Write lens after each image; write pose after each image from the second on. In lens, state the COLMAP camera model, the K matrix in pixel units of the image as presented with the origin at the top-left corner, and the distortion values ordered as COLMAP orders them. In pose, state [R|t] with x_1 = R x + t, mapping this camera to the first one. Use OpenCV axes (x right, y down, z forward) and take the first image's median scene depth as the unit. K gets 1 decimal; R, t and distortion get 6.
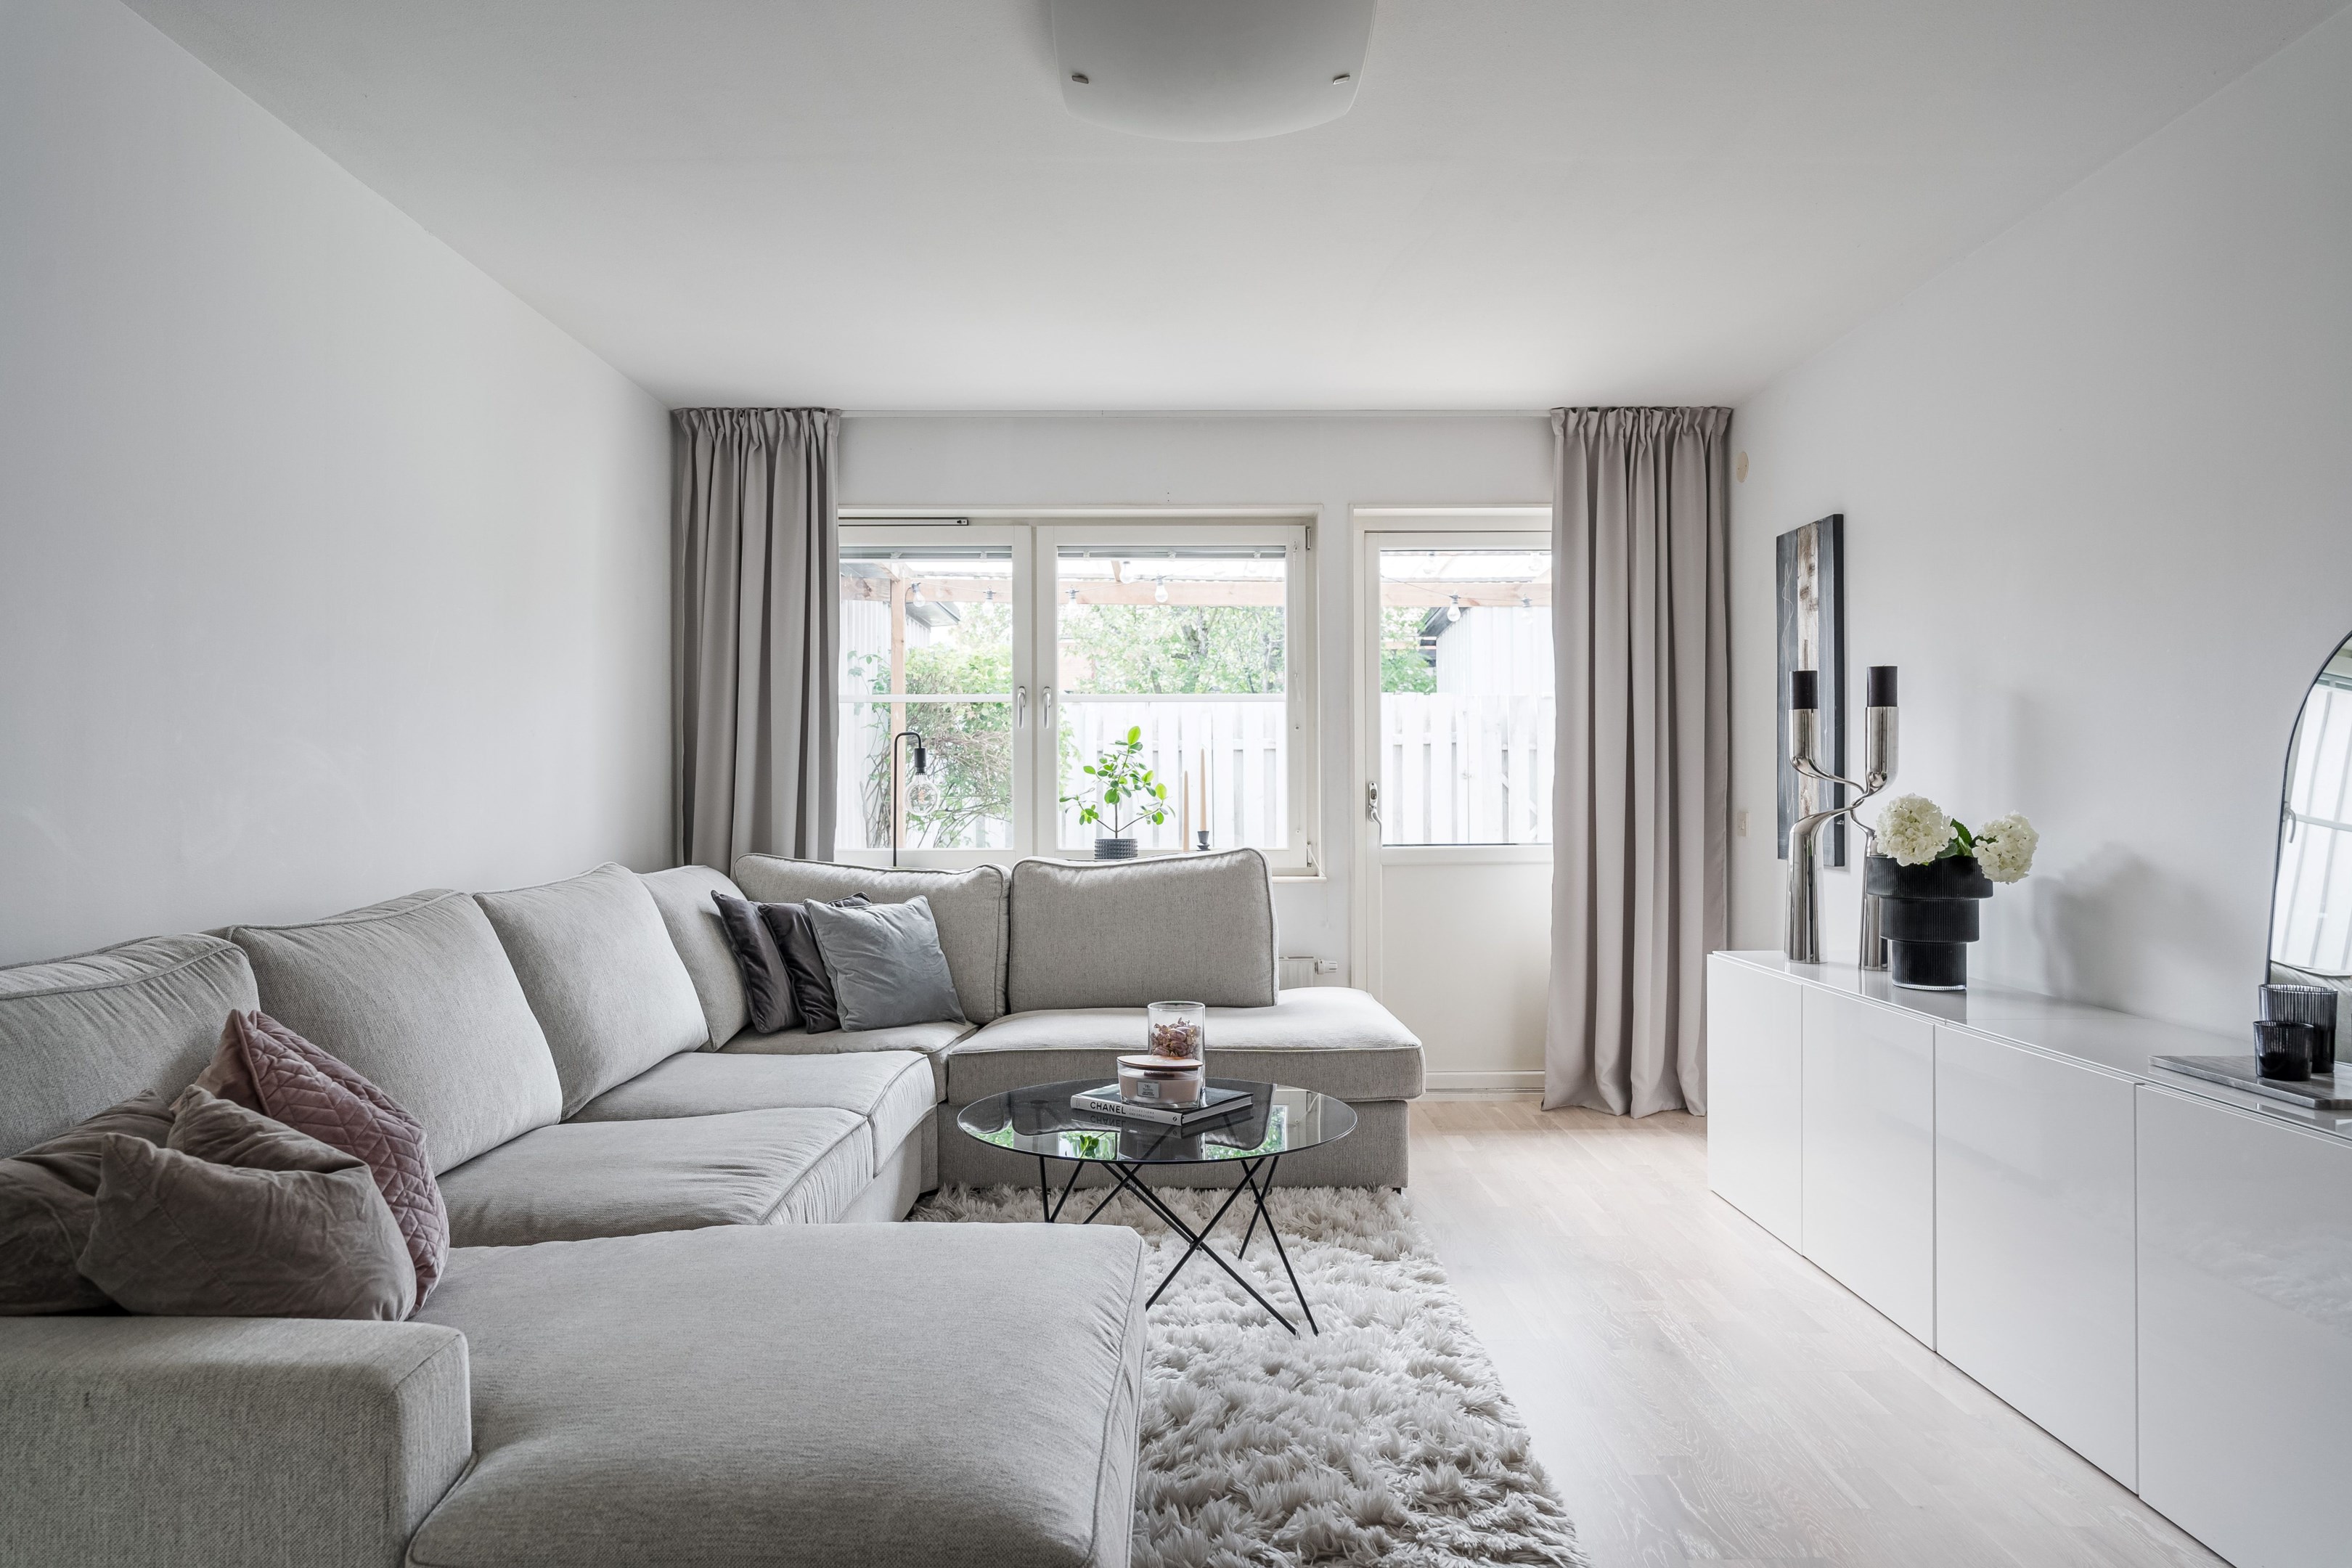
lens RADIAL K [[1600.8, 0, 1173.0], [0, 1600.8, 781.3], [0, 0, 1]] dist [-0.001858, 0.000294]
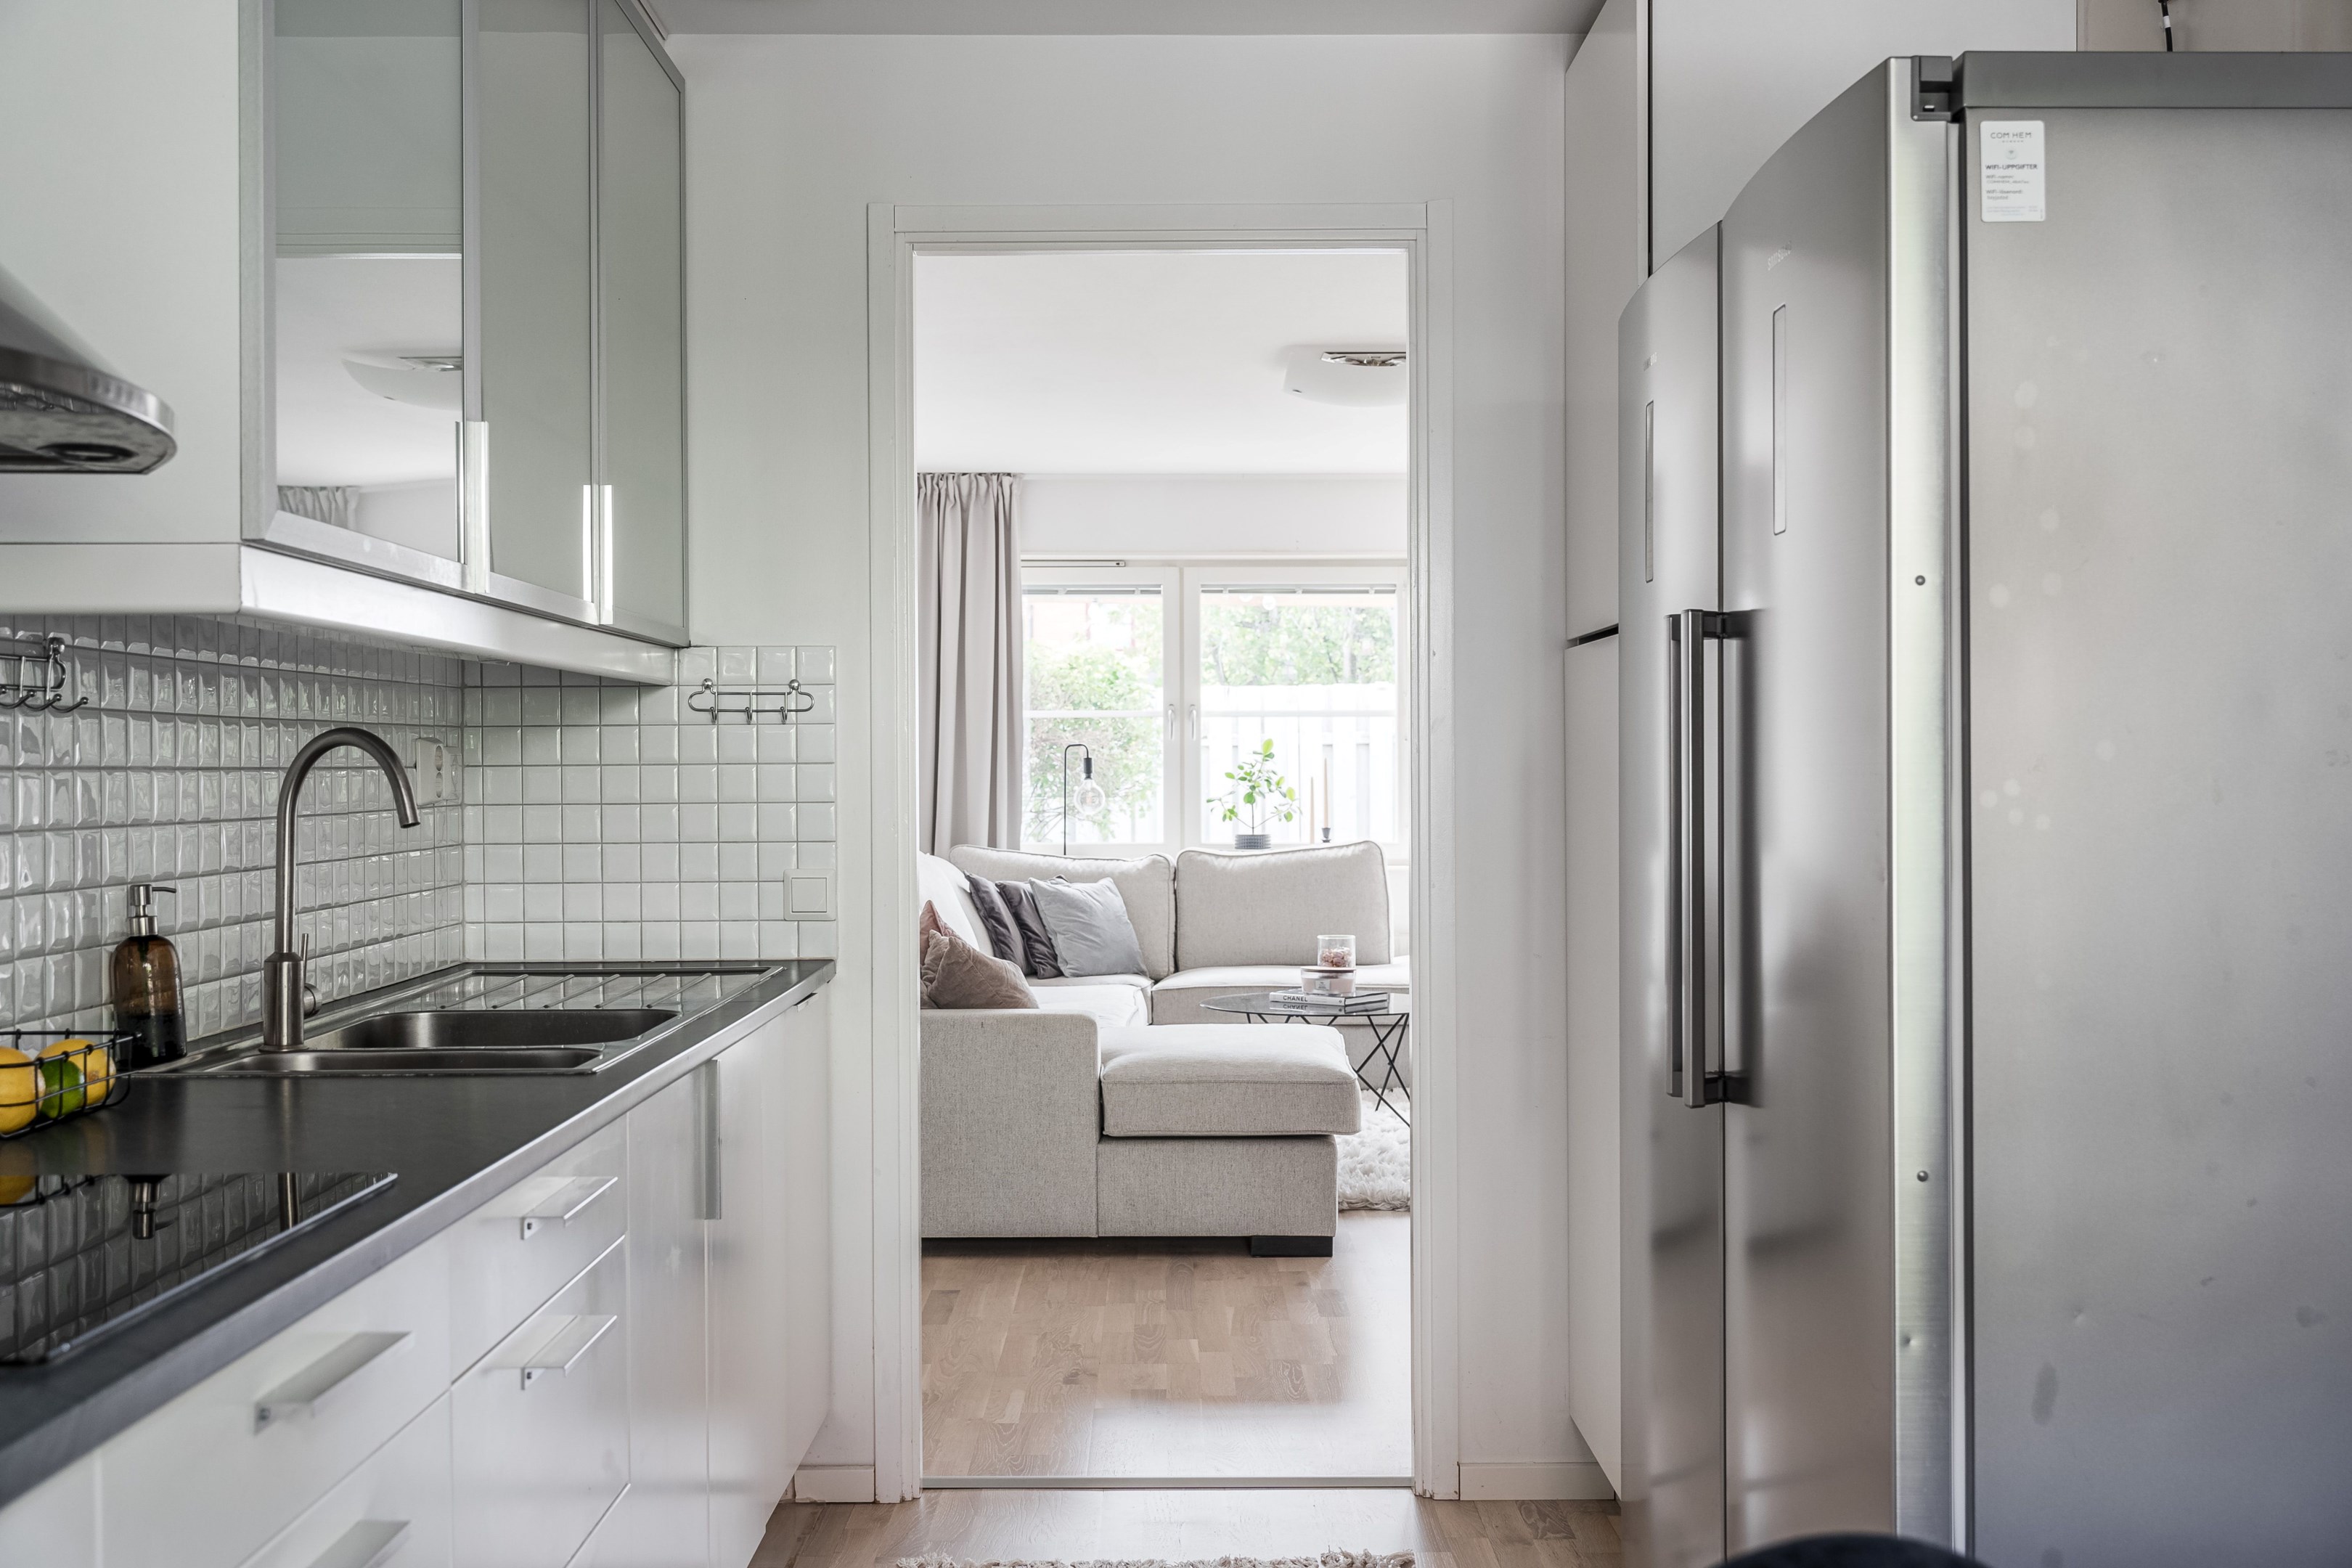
lens RADIAL K [[2364.5, 0, 1178.8], [0, 2364.5, 778.6], [0, 0, 1]] dist [0.011090, 0.000000]
pose [[0.999986, 0.000887, -0.005275, -0.082802], [-0.000862, 0.999989, 0.004641, -0.013228], [0.005279, -0.004636, 0.999975, -0.764917]]
